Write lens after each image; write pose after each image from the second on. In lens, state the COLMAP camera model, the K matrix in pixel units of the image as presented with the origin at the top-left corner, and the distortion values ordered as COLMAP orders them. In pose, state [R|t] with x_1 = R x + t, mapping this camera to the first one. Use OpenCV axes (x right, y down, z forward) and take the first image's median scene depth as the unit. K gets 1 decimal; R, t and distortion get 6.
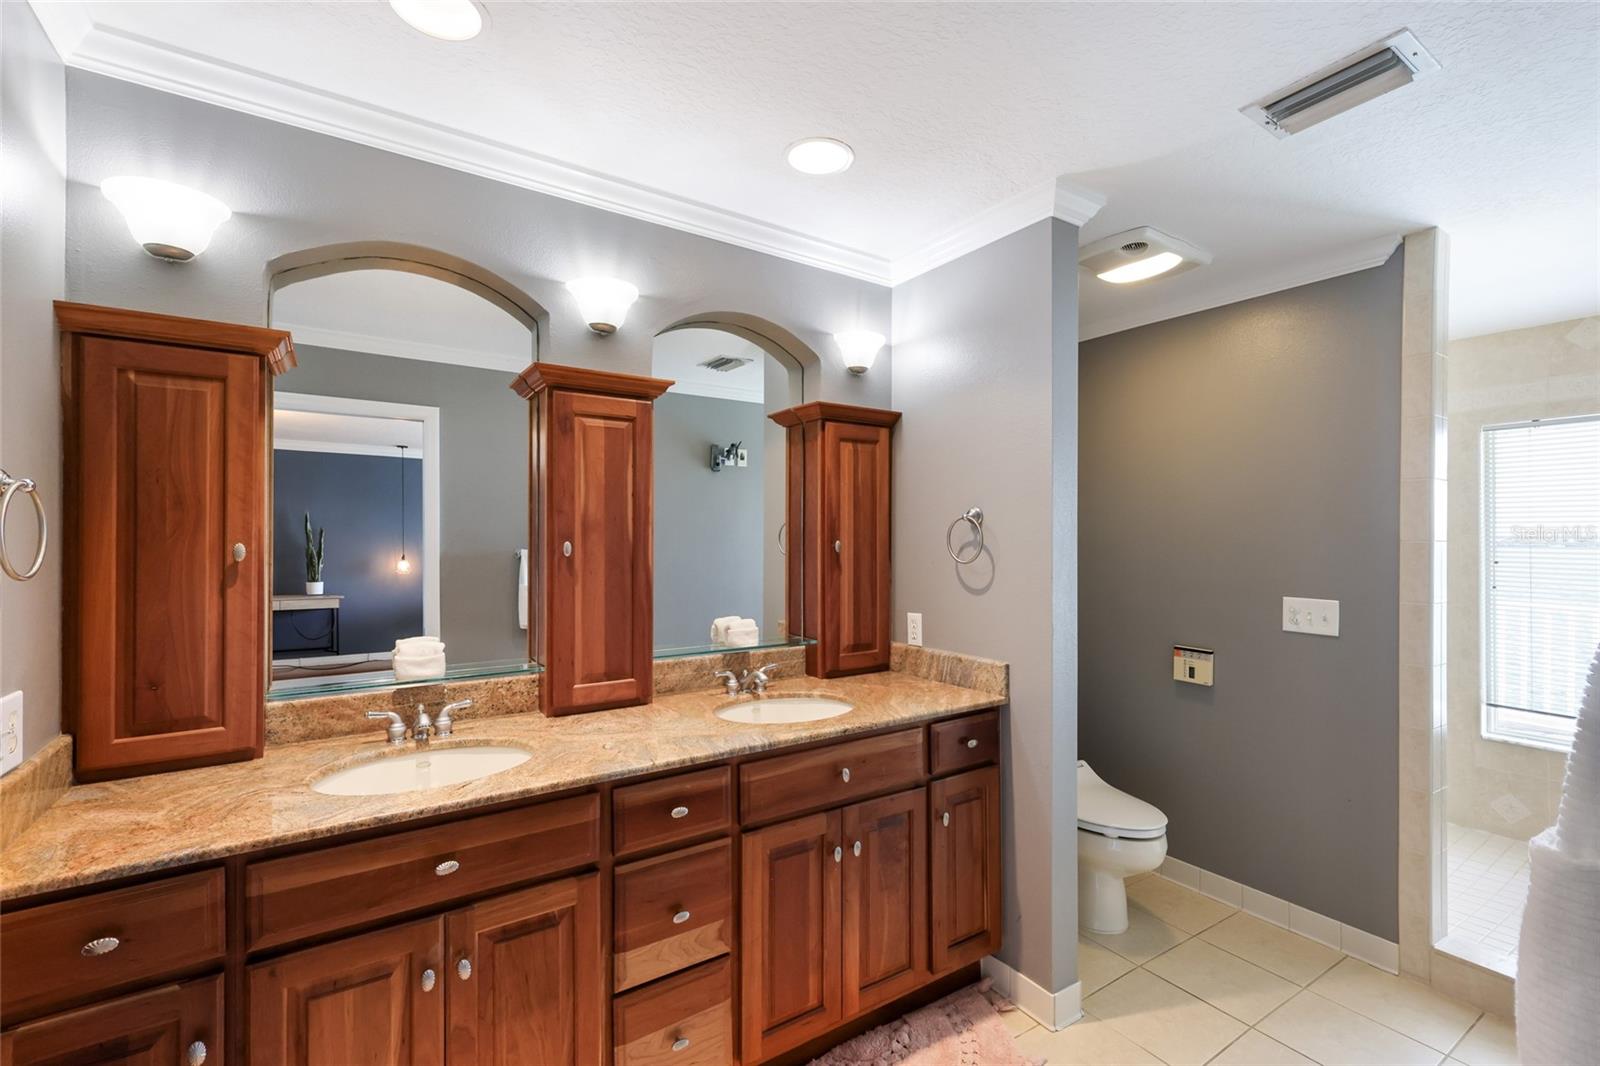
lens RADIAL K [[705.6, 0, 813.3], [0, 705.6, 538.7], [0, 0, 1]] dist [0.003825, -0.003518]
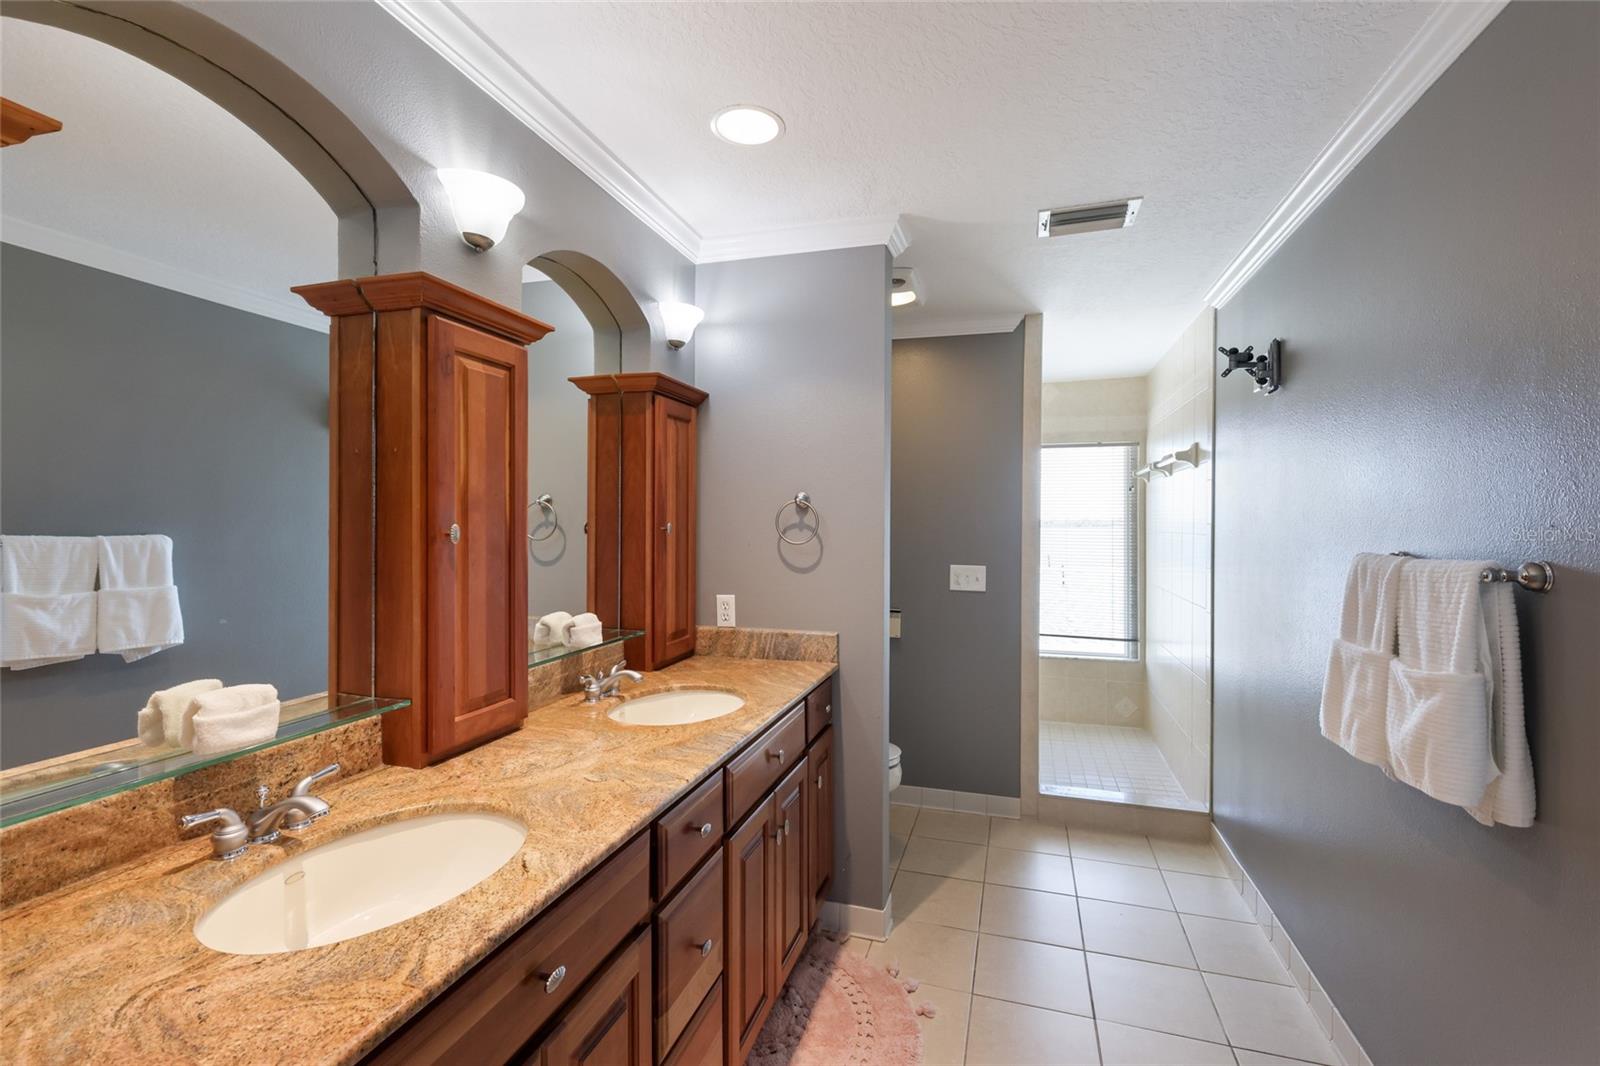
lens RADIAL K [[705.6, 0, 809.4], [0, 705.6, 525.8], [0, 0, 1]] dist [0.003825, -0.003518]
pose [[0.764732, -0.002383, 0.644344, -0.496060], [-0.001753, 0.999982, 0.005779, 0.000916], [-0.644346, -0.005549, 0.764714, 0.182571]]
